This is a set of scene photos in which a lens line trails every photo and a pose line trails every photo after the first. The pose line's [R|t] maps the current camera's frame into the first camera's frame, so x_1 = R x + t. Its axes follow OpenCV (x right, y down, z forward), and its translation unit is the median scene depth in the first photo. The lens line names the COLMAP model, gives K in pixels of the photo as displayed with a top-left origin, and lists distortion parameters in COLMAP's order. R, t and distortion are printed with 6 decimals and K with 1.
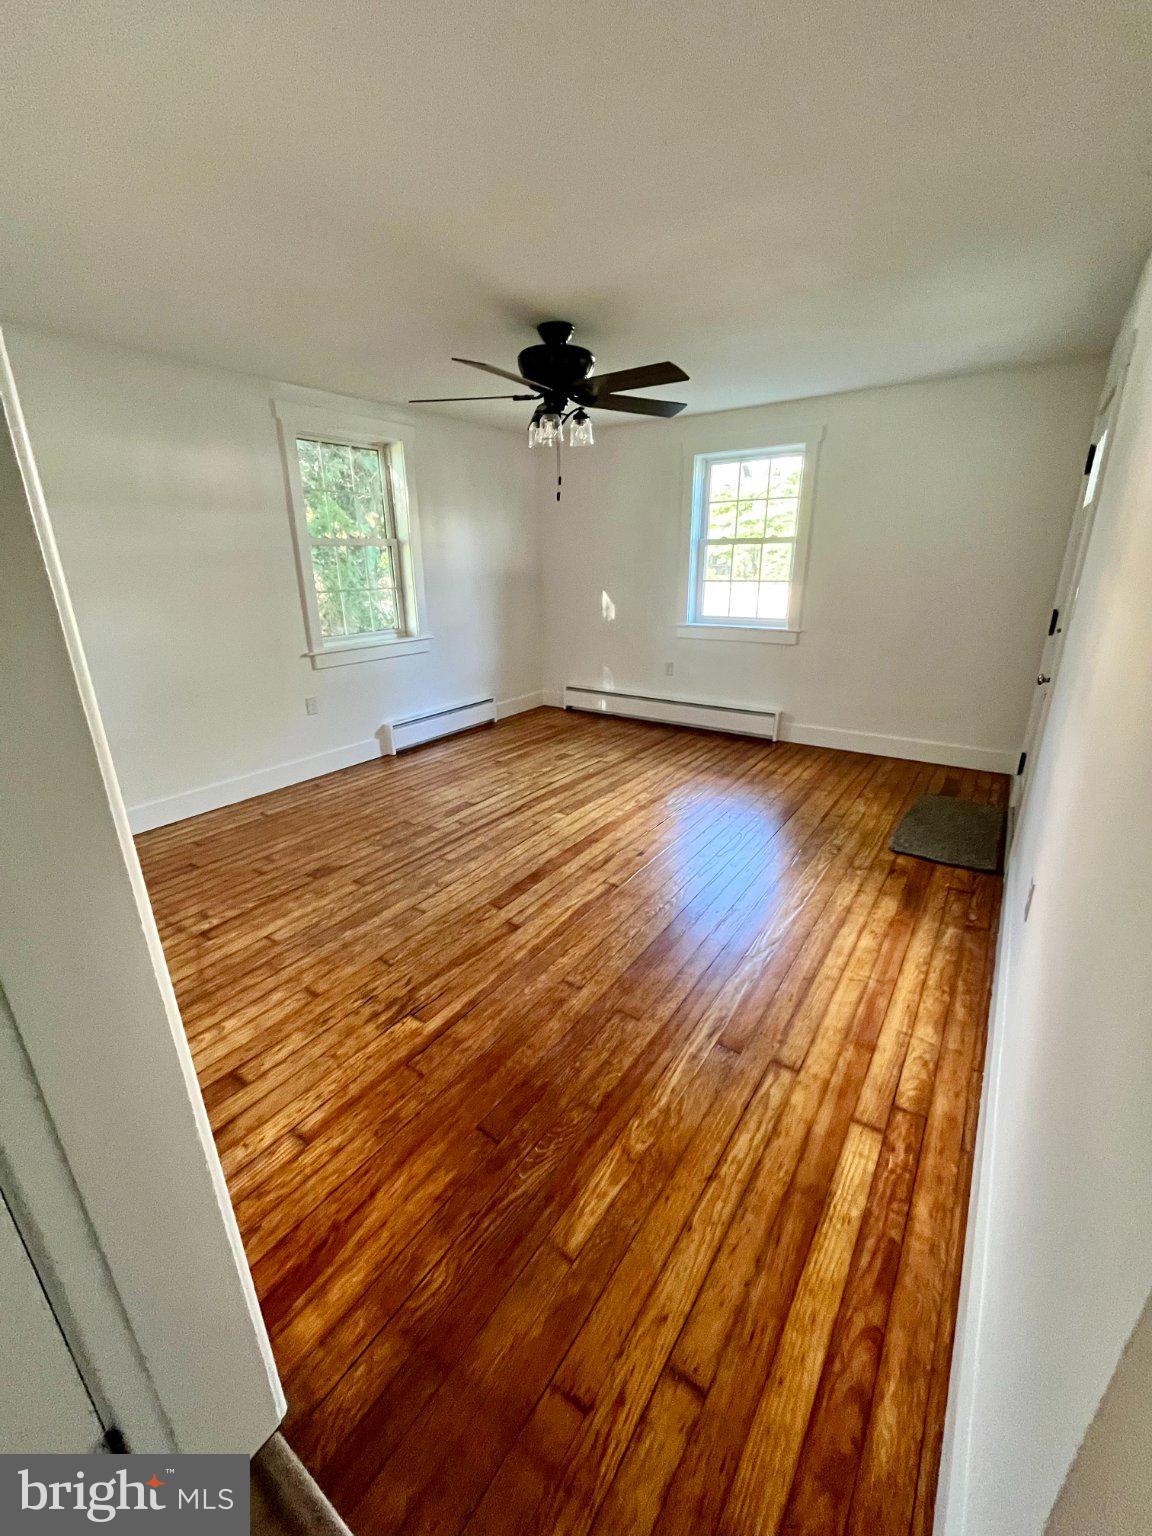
lens RADIAL K [[623.3, 0, 568.9], [0, 623.3, 771.6], [0, 0, 1]] dist [0.001155, 0.000399]
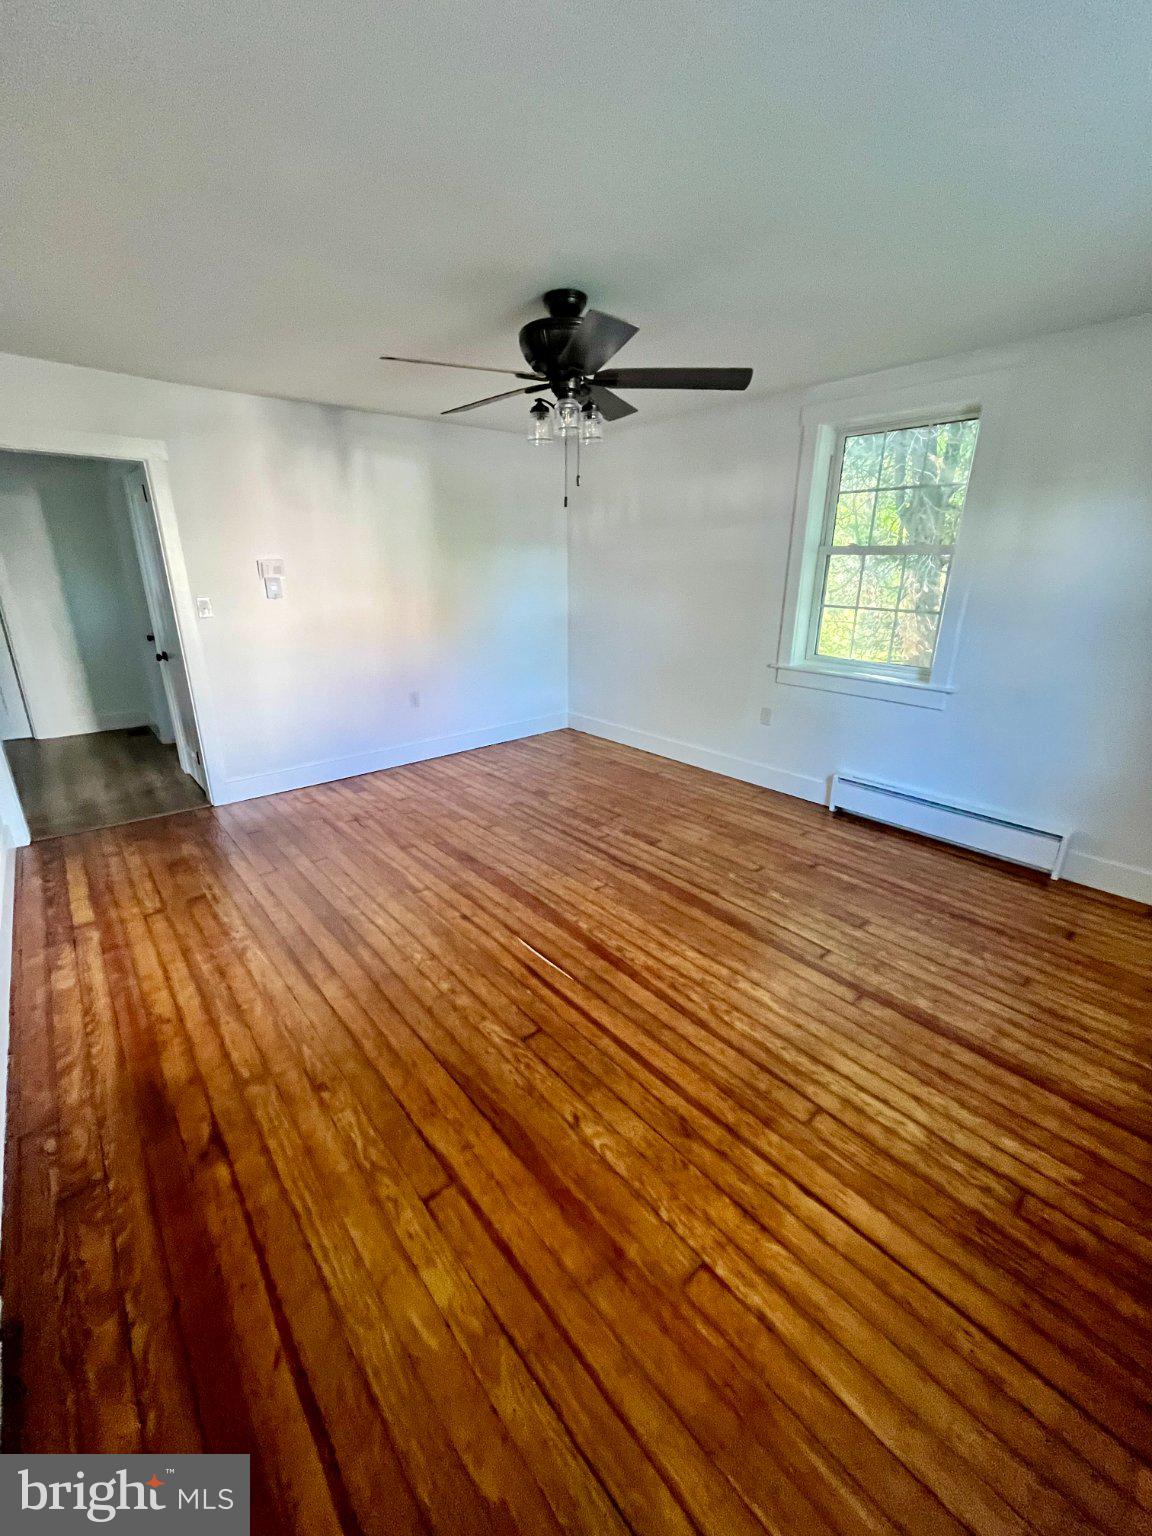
lens RADIAL K [[623.3, 0, 566.7], [0, 623.3, 760.3], [0, 0, 1]] dist [0.001155, 0.000399]
pose [[-0.254891, 0.304111, -0.917904, 0.827214], [-0.317687, 0.870228, 0.376533, -0.436481], [0.913294, 0.387581, -0.125201, 1.191457]]
